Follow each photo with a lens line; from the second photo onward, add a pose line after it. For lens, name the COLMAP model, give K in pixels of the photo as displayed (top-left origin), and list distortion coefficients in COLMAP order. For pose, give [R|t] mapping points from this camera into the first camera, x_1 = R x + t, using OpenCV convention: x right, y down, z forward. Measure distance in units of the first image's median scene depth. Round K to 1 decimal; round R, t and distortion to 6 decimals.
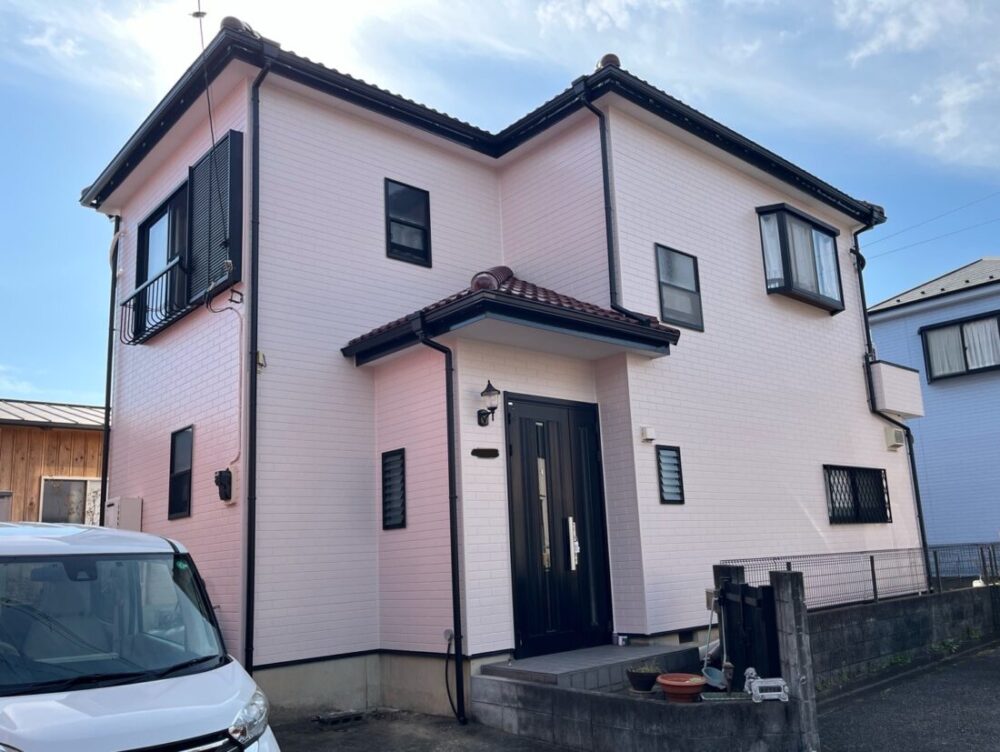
lens RADIAL K [[812.7, 0, 502.3], [0, 812.7, 416.5], [0, 0, 1]] dist [0.014036, 0.003352]
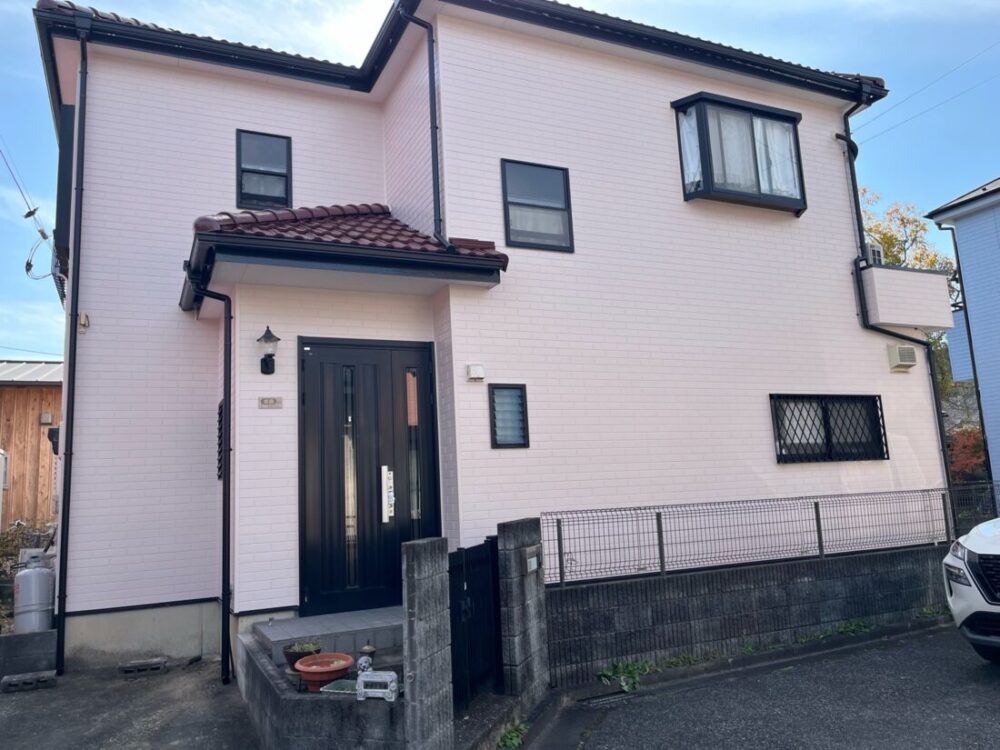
lens RADIAL K [[743.9, 0, 500.0], [0, 743.9, 375.0], [0, 0, 1]] dist [0.043090, -0.051278]
pose [[0.953344, -0.045488, -0.298440, 0.439768], [0.055118, 0.998193, 0.023926, 0.005945], [0.296813, -0.039259, 0.954128, 0.207243]]
